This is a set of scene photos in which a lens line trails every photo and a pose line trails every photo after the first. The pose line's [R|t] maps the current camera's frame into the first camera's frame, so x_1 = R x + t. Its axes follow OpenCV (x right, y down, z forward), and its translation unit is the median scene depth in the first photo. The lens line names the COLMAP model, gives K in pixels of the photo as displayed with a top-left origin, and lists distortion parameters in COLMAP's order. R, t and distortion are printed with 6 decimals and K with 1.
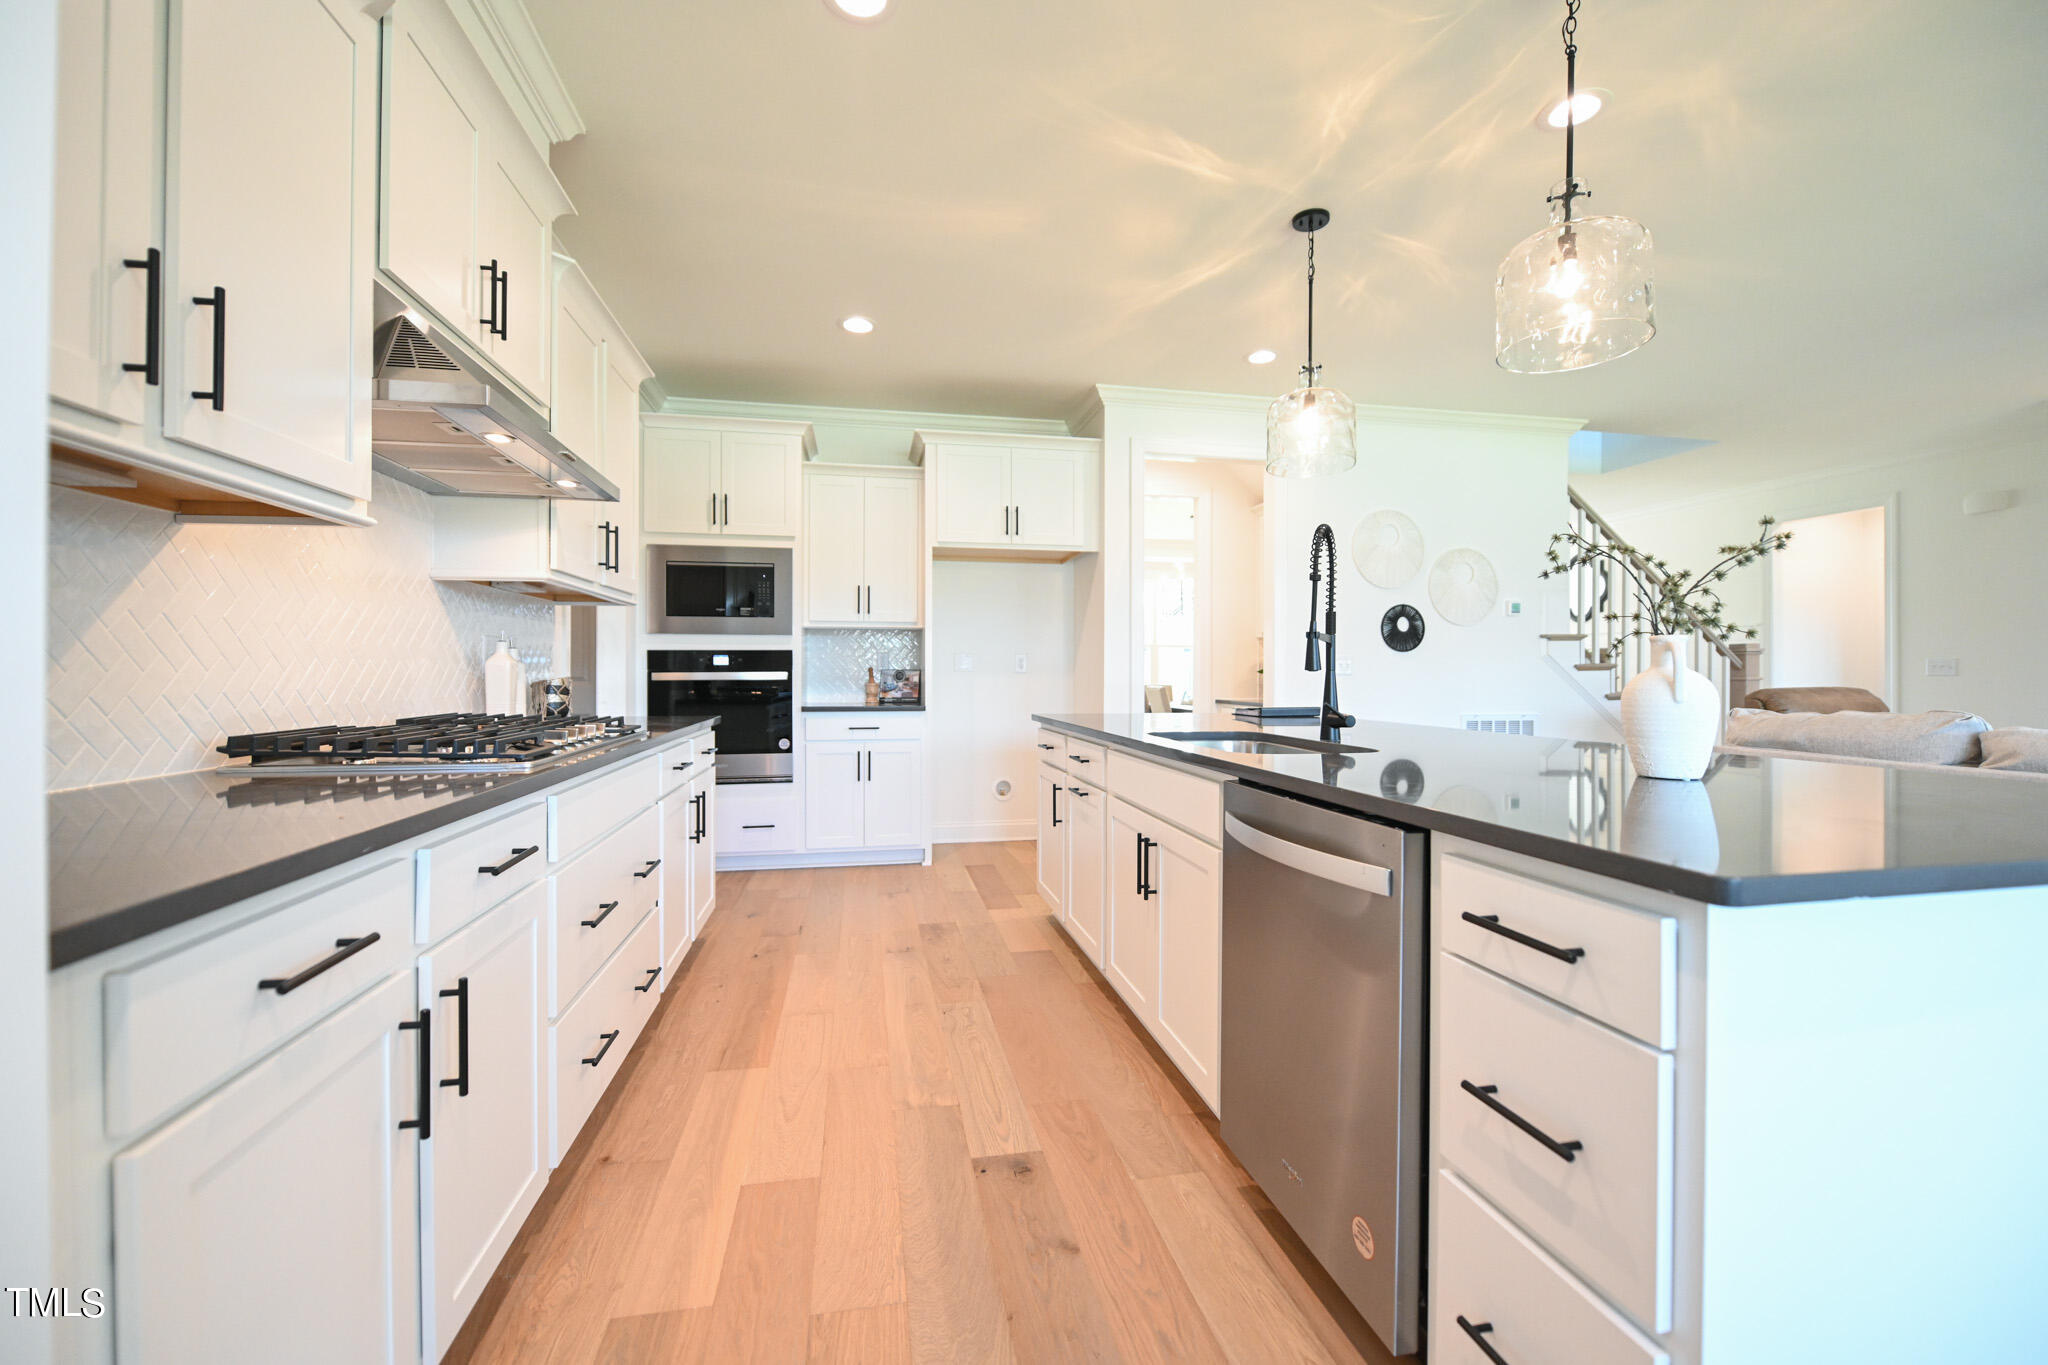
lens RADIAL K [[813.4, 0, 1022.4], [0, 813.4, 672.8], [0, 0, 1]] dist [-0.015777, -0.000627]
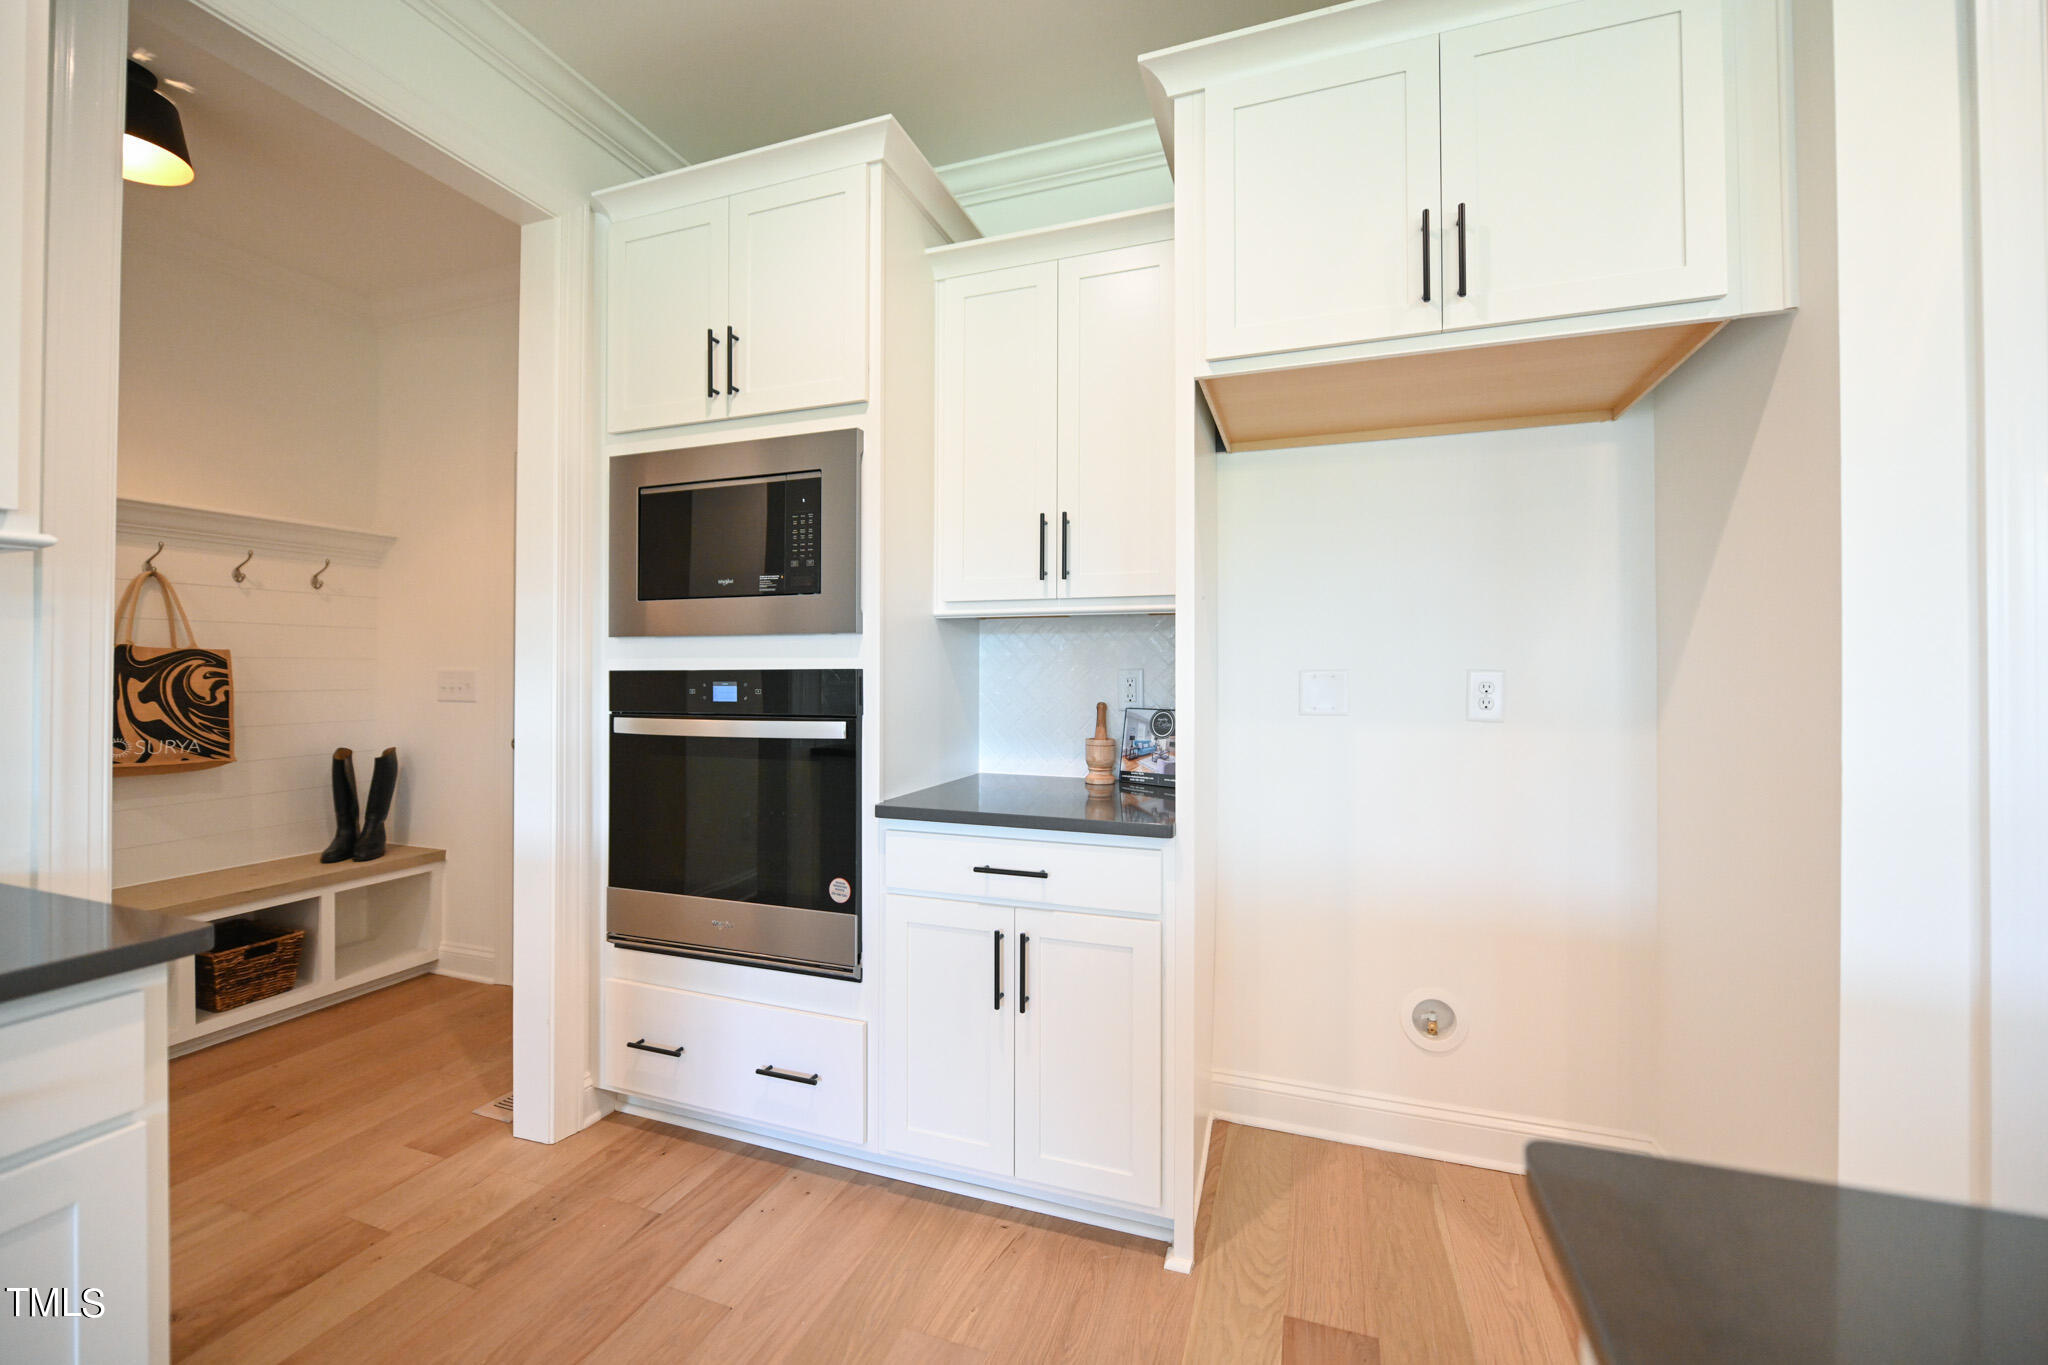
lens RADIAL K [[813.4, 0, 1027.2], [0, 813.4, 671.7], [0, 0, 1]] dist [-0.015777, -0.000627]
pose [[0.862589, -0.003601, -0.505892, 0.005627], [-0.000316, 0.999971, -0.007657, -0.023358], [0.505905, 0.006765, 0.862563, 0.675196]]
